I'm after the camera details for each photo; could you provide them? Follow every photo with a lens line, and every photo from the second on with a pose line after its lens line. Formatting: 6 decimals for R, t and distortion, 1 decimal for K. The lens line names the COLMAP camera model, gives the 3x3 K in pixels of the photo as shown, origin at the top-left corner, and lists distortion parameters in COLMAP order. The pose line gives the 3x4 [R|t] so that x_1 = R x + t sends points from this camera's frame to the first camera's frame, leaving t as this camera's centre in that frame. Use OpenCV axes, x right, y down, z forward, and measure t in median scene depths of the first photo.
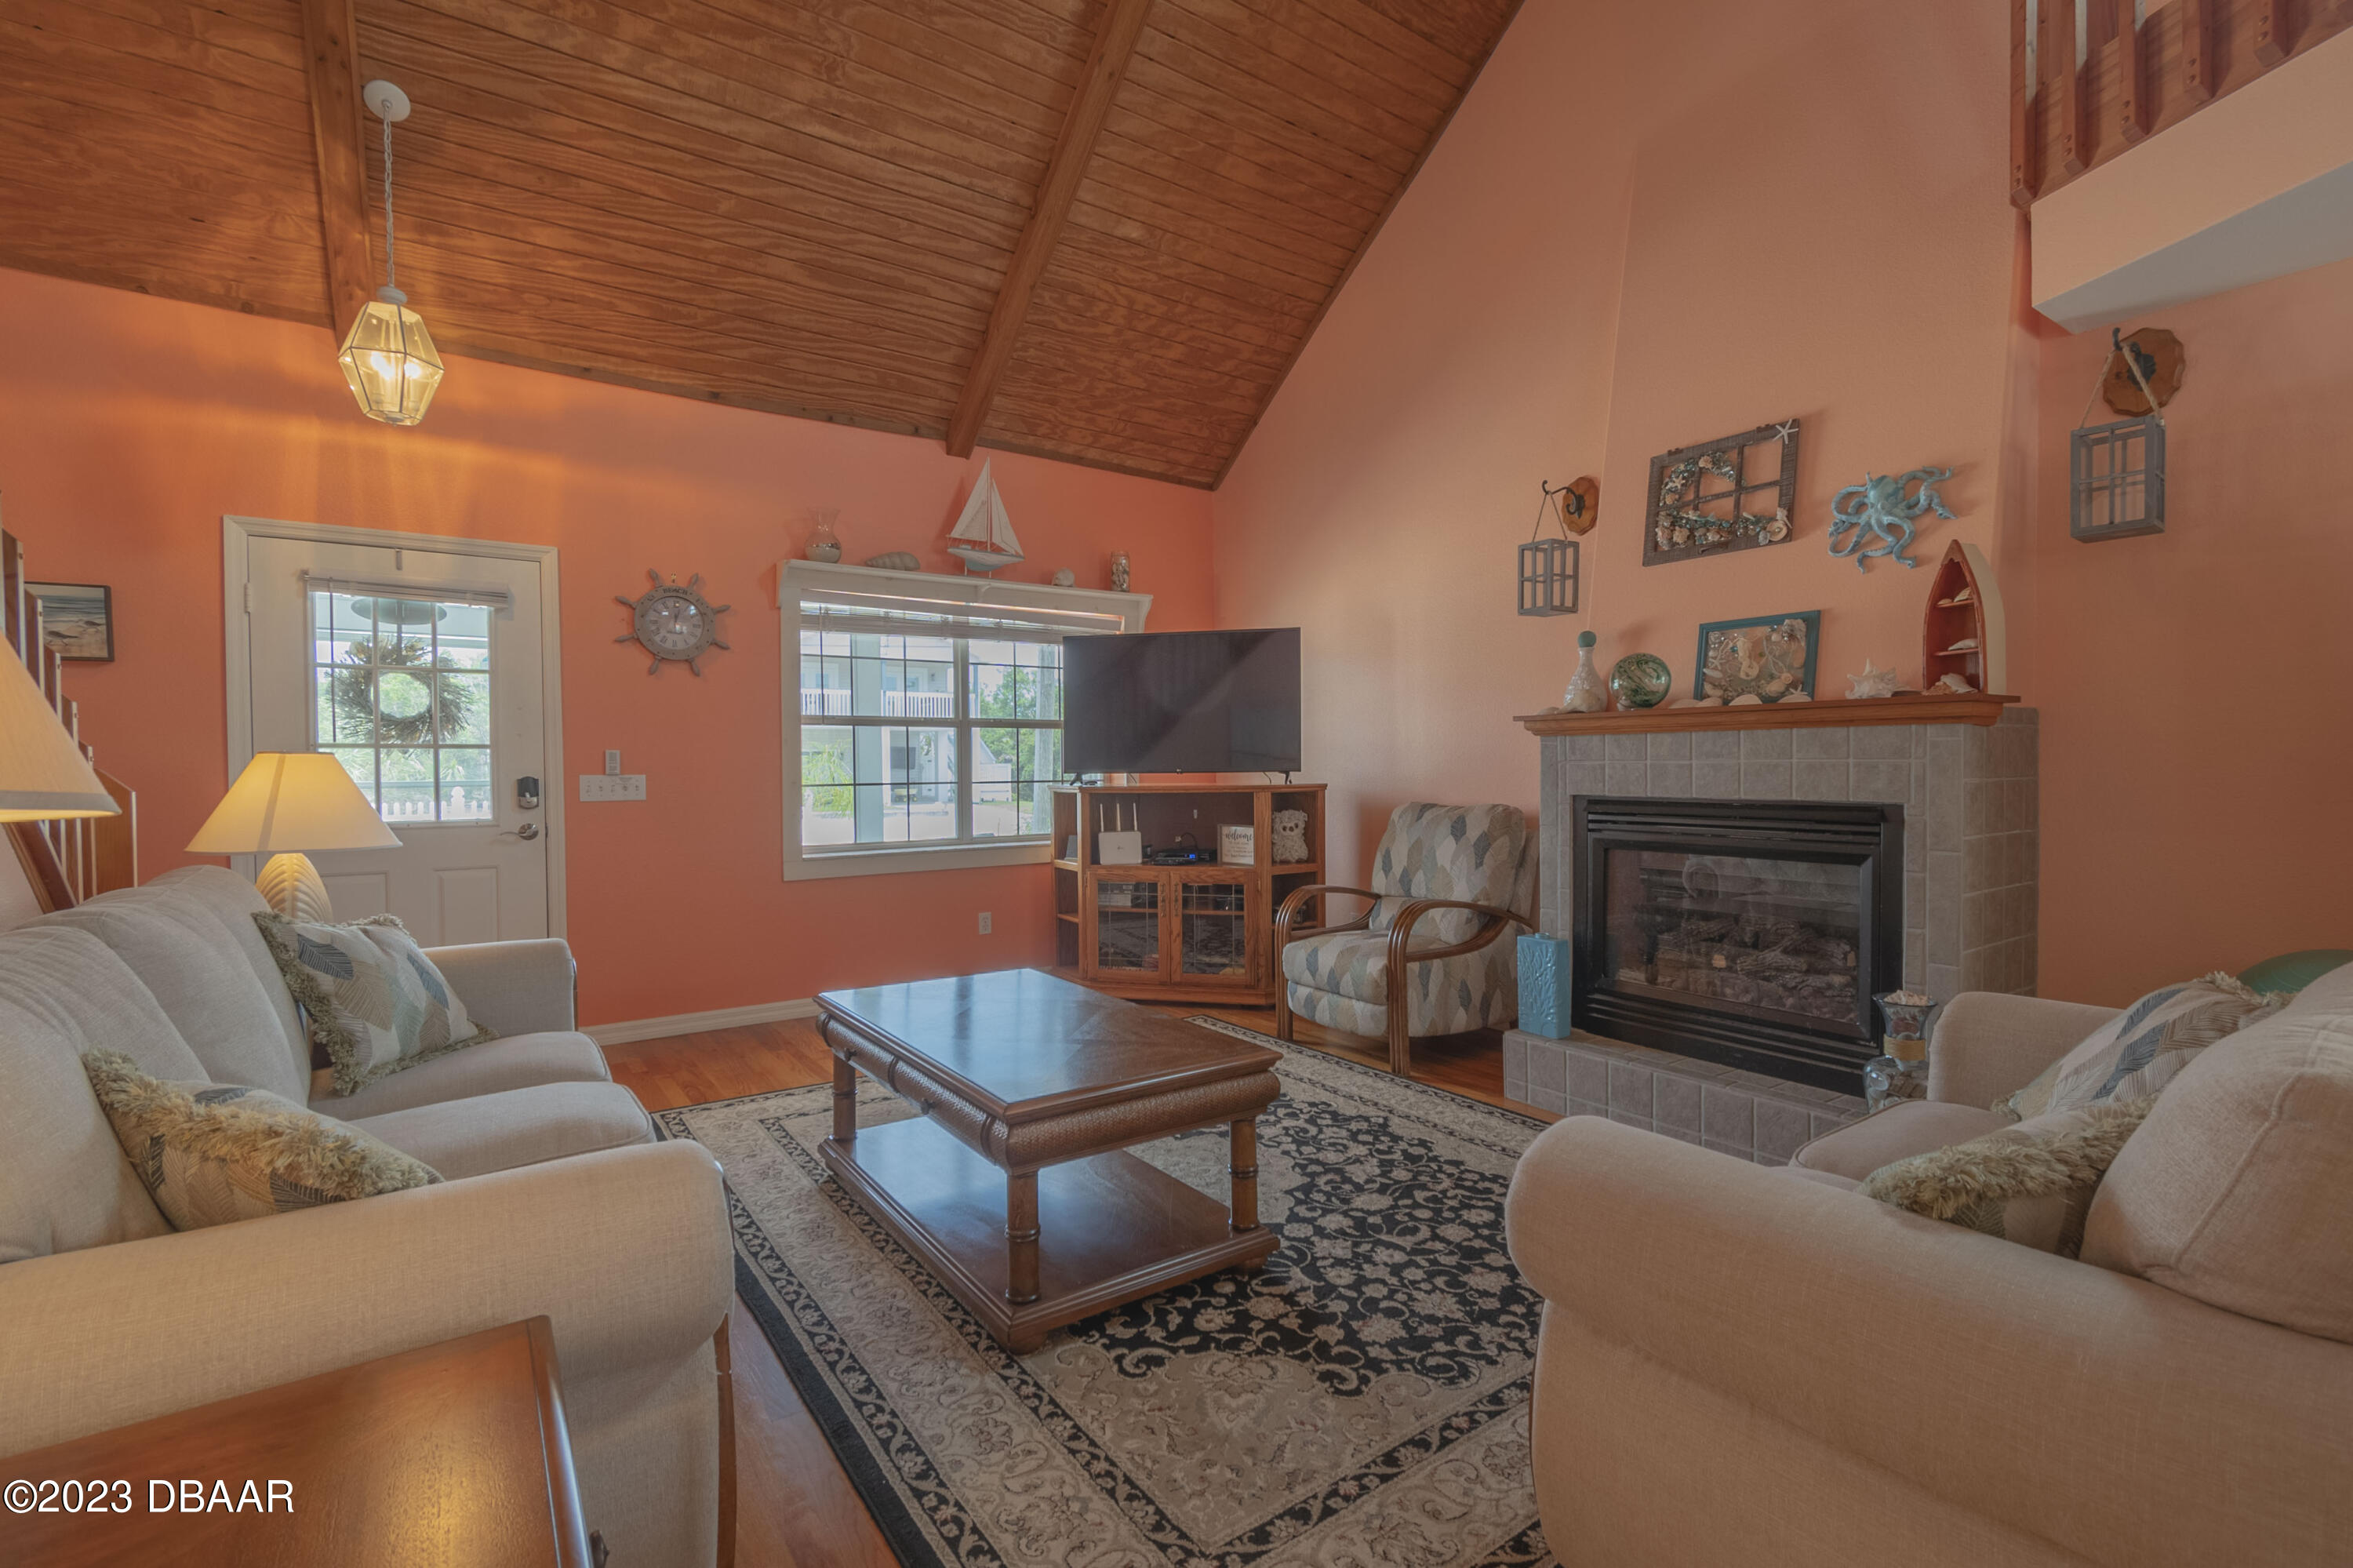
lens RADIAL K [[1047.7, 0, 1182.4], [0, 1047.7, 782.6], [0, 0, 1]] dist [0.006492, -0.002655]
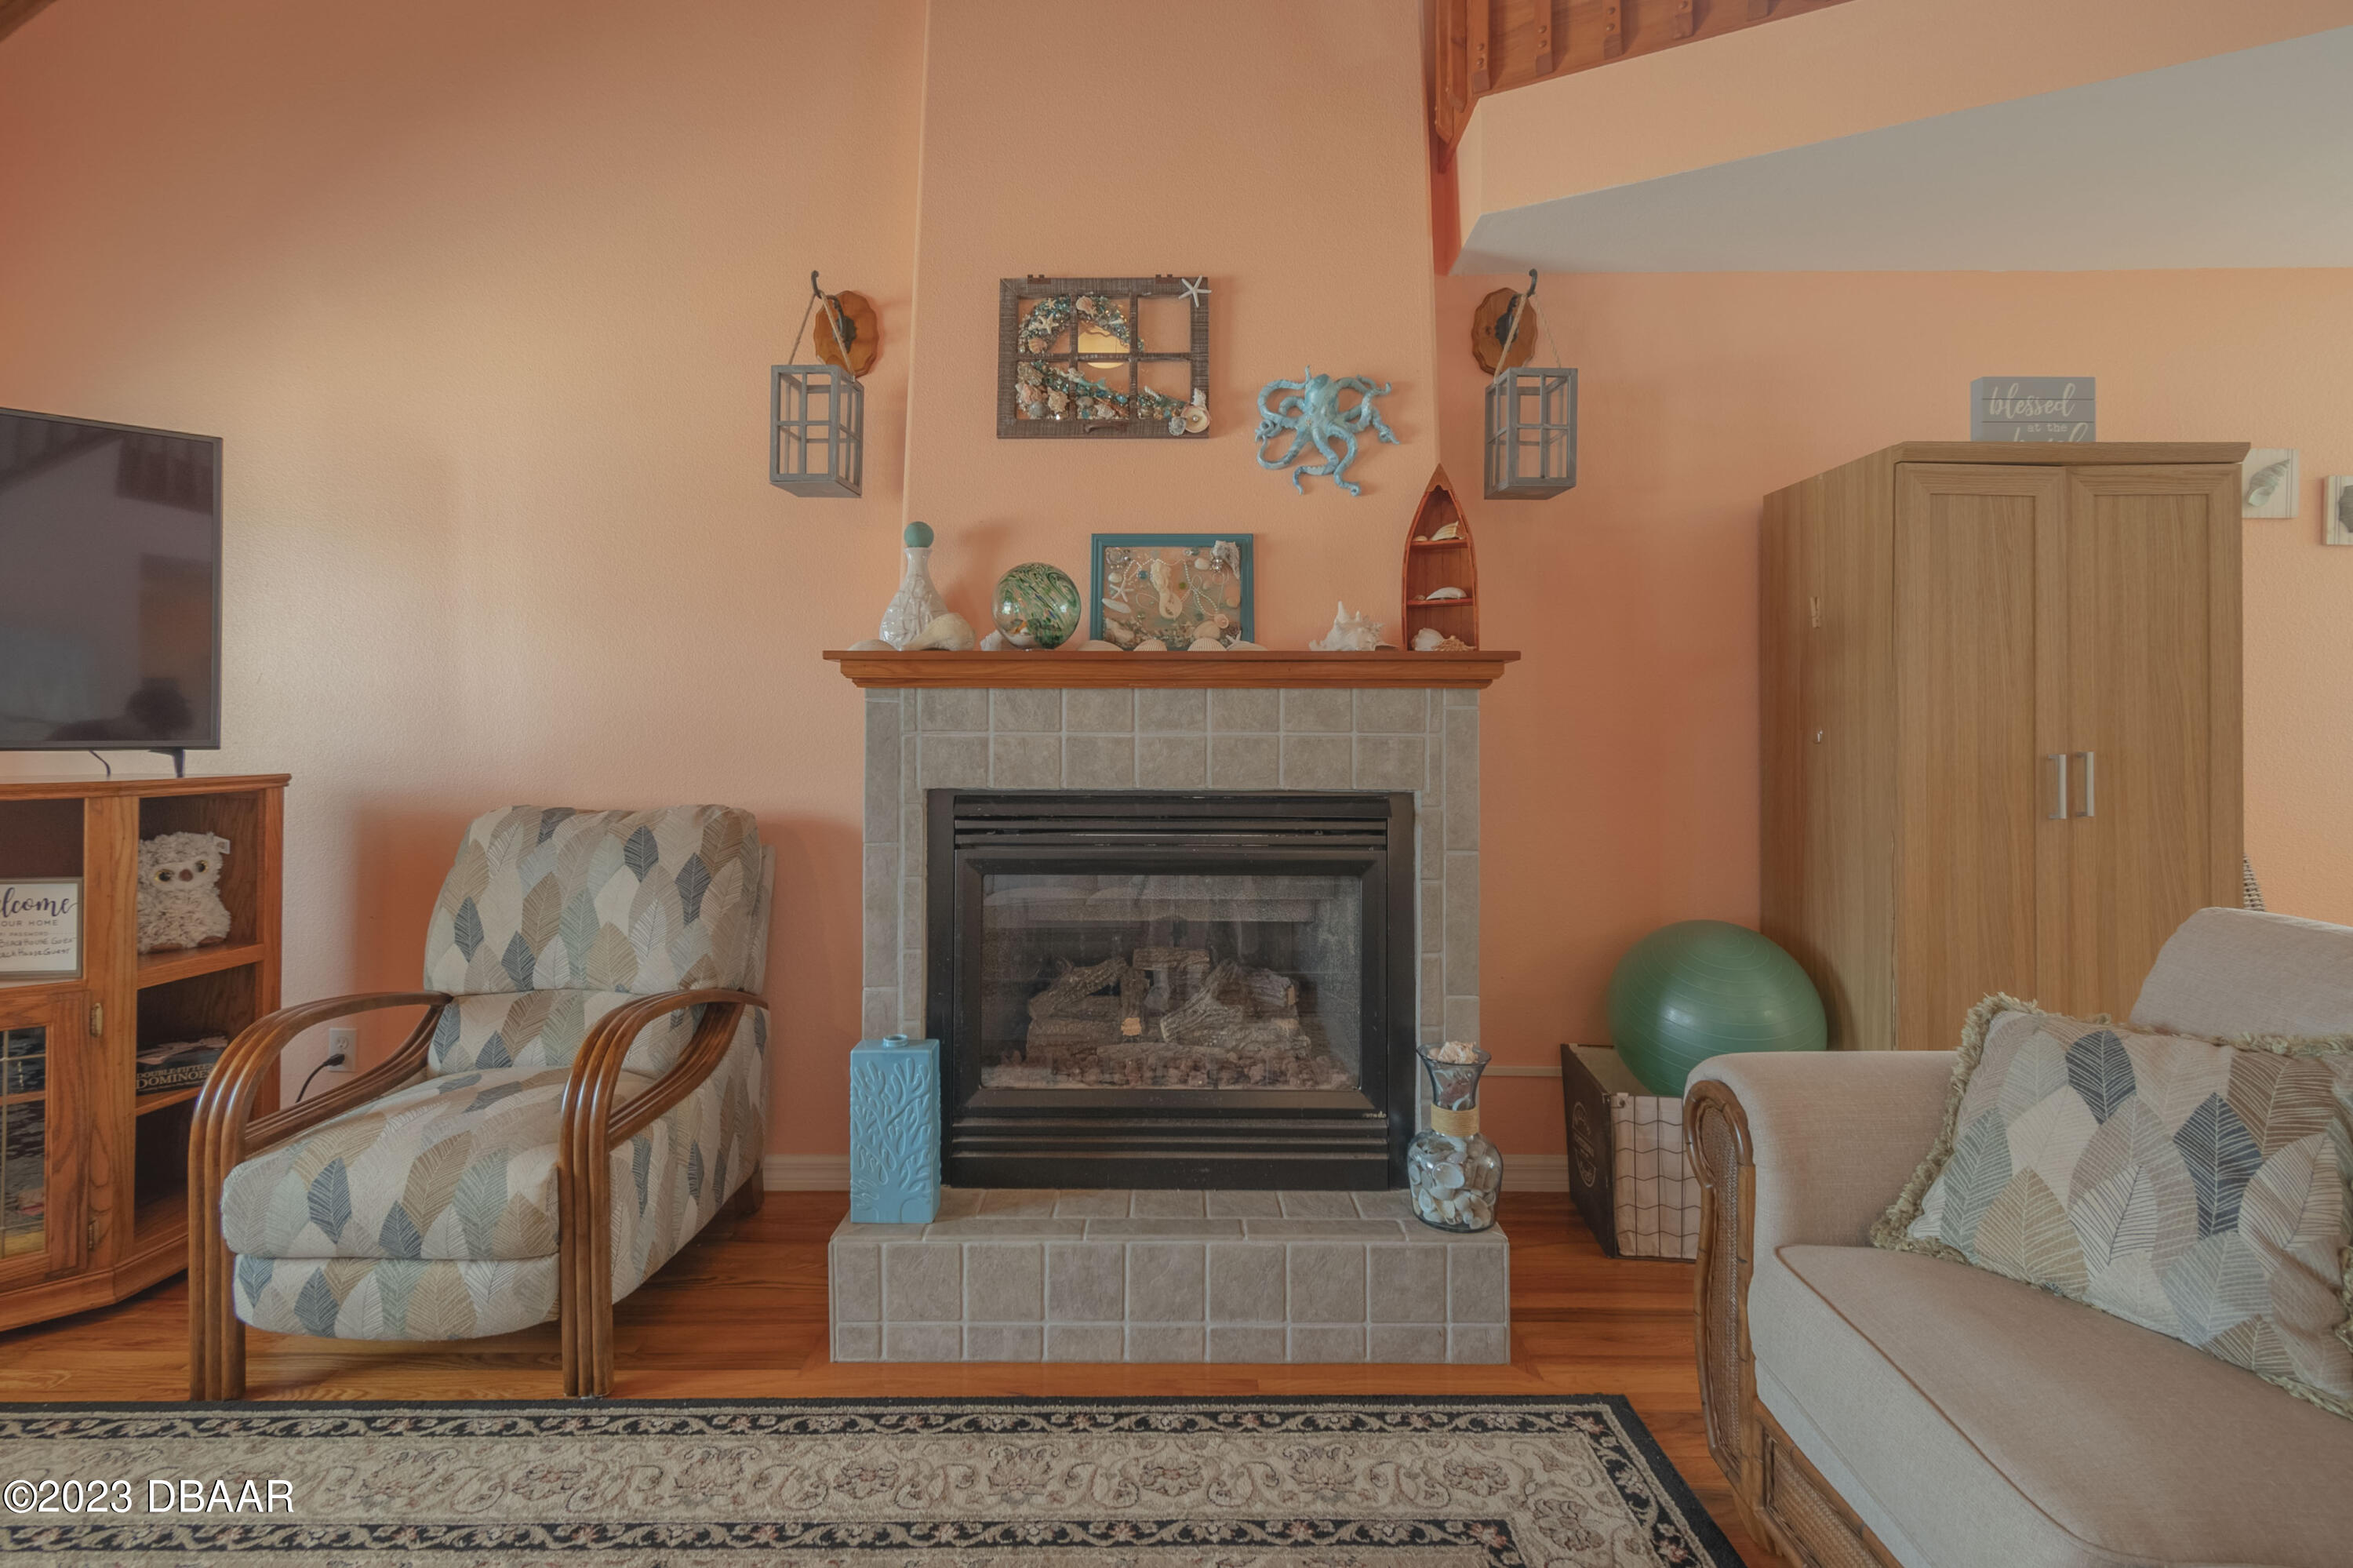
lens RADIAL K [[1047.7, 0, 1171.3], [0, 1047.7, 730.5], [0, 0, 1]] dist [0.006492, -0.002655]
pose [[0.577450, 0.014164, 0.816304, -0.032428], [0.008309, 0.999696, -0.023224, -0.006027], [-0.816384, 0.020194, 0.577156, 0.539287]]
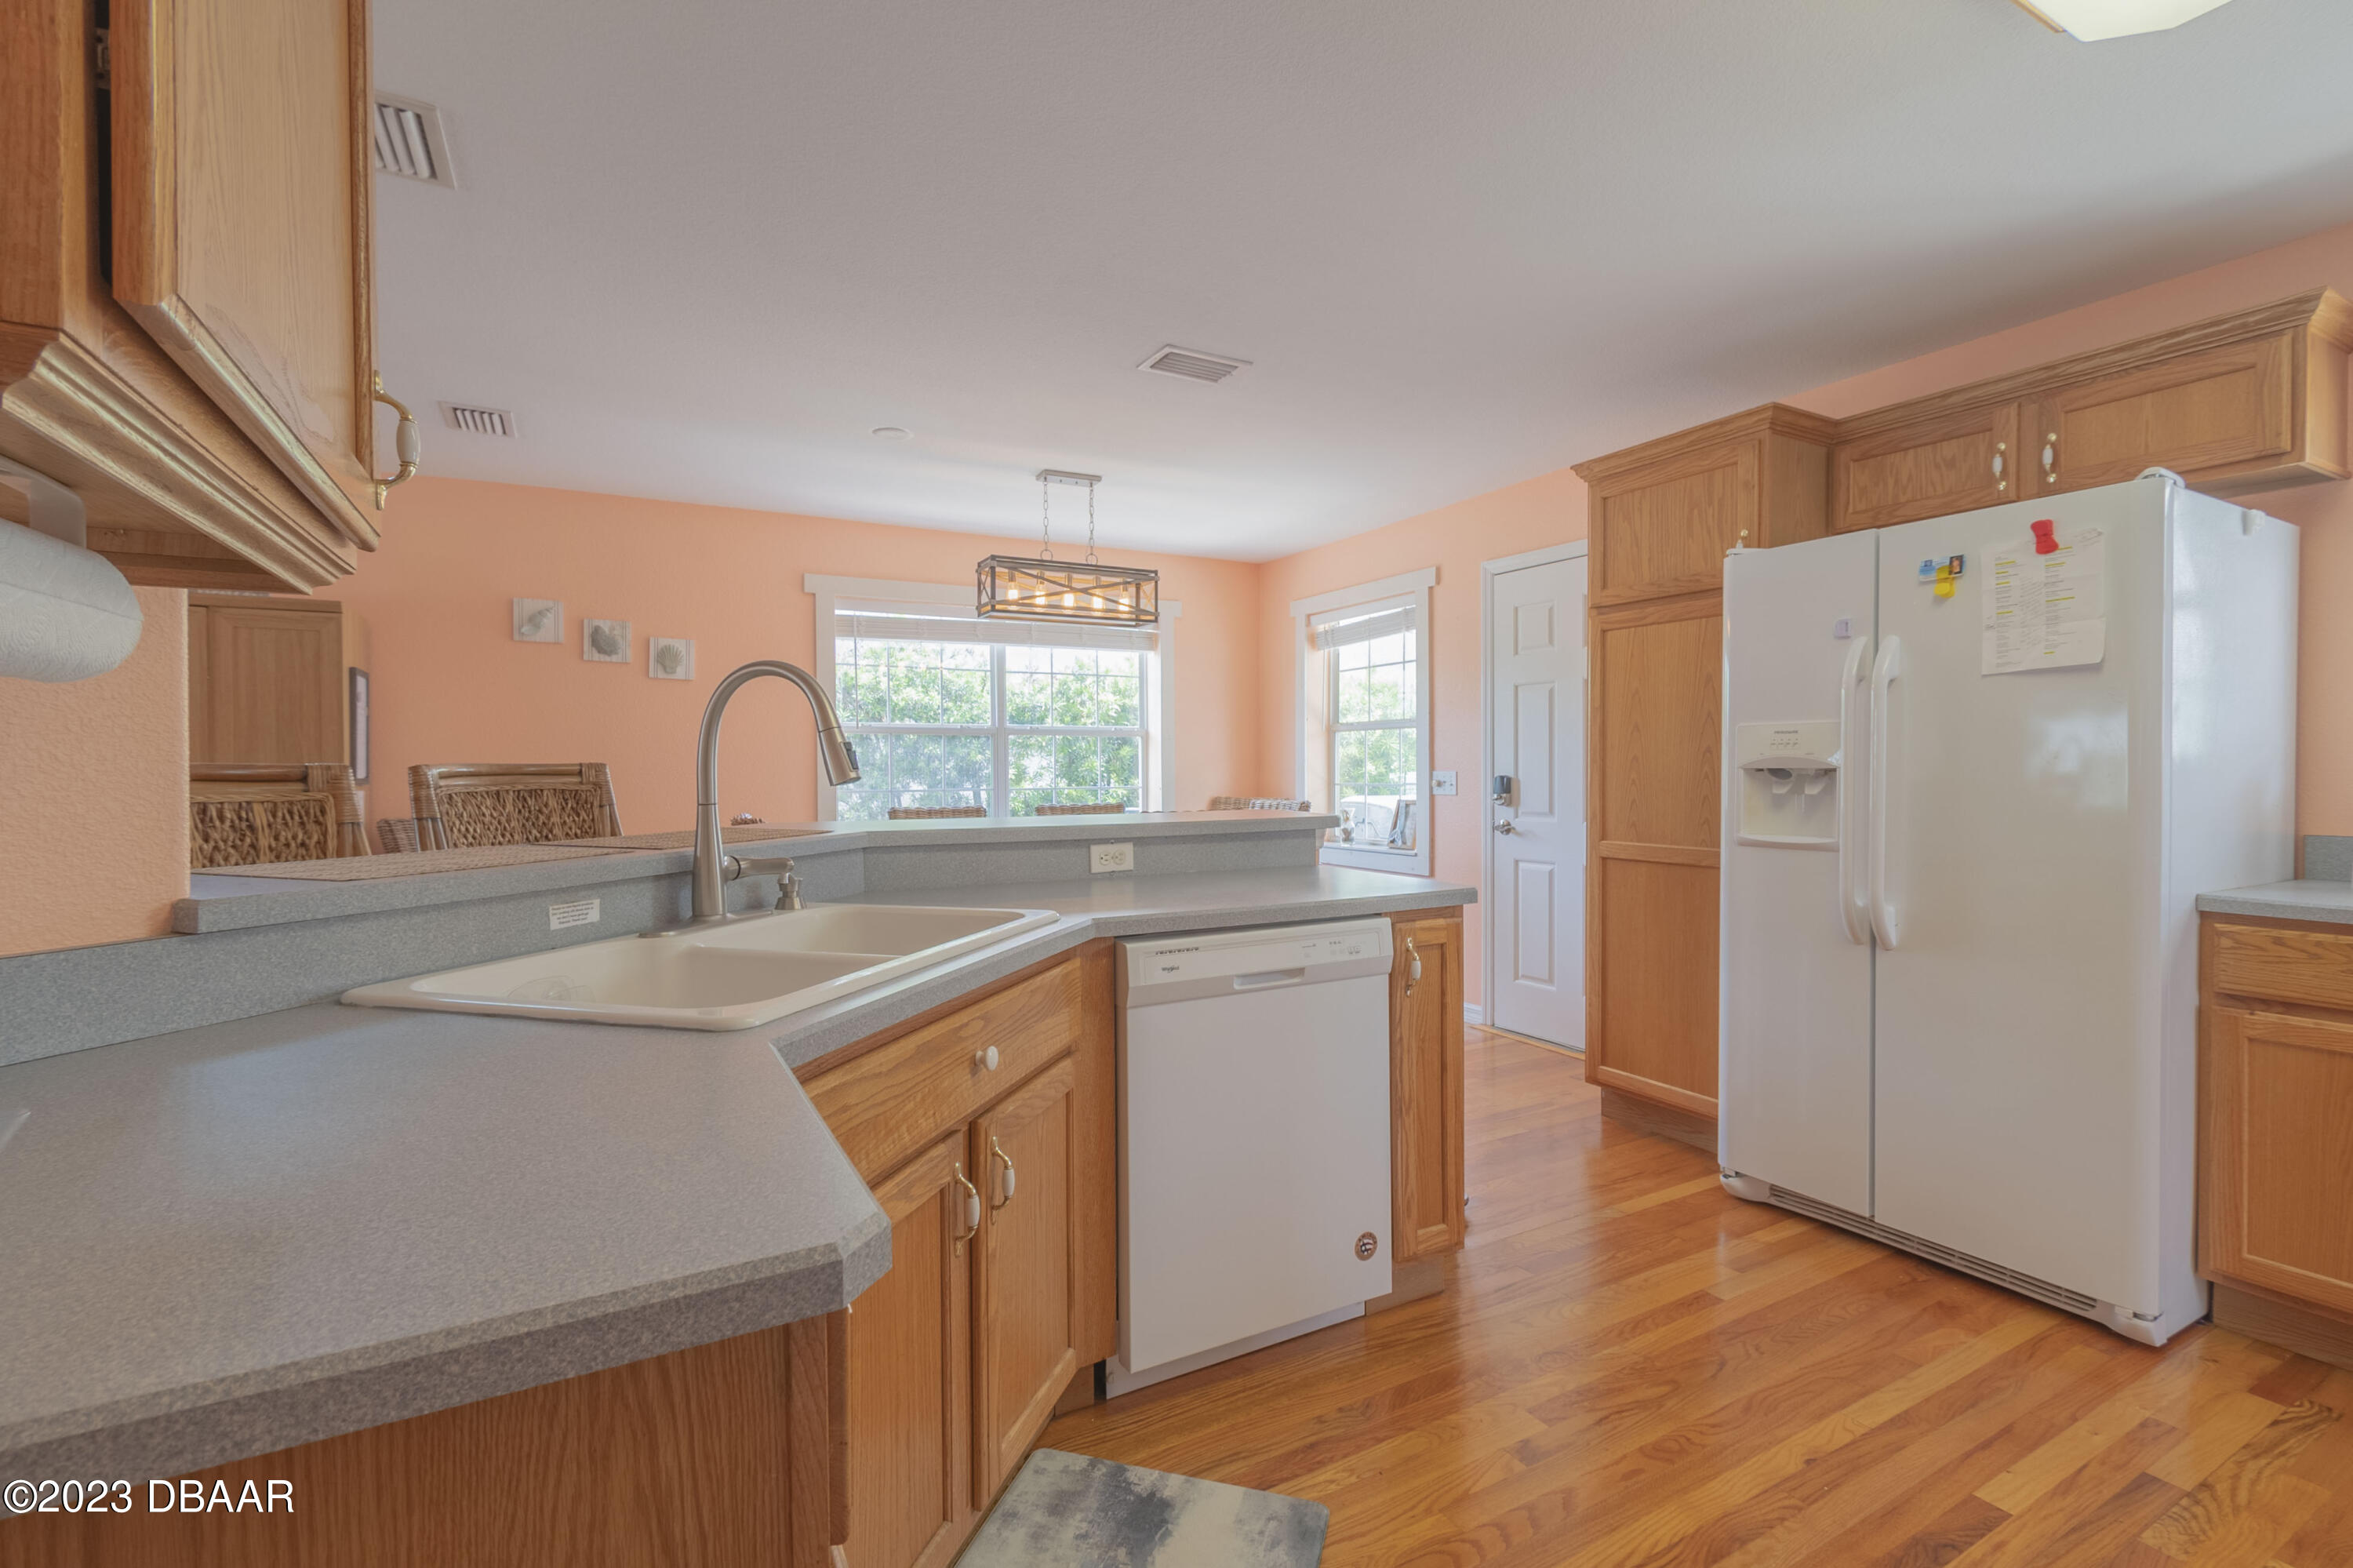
lens RADIAL K [[1047.7, 0, 1195.6], [0, 1047.7, 785.2], [0, 0, 1]] dist [0.006492, -0.002655]
pose [[0.085701, -0.005316, 0.996307, -0.118217], [0.024241, 0.999701, 0.003249, 0.011710], [-0.996026, 0.023873, 0.085804, -0.501368]]
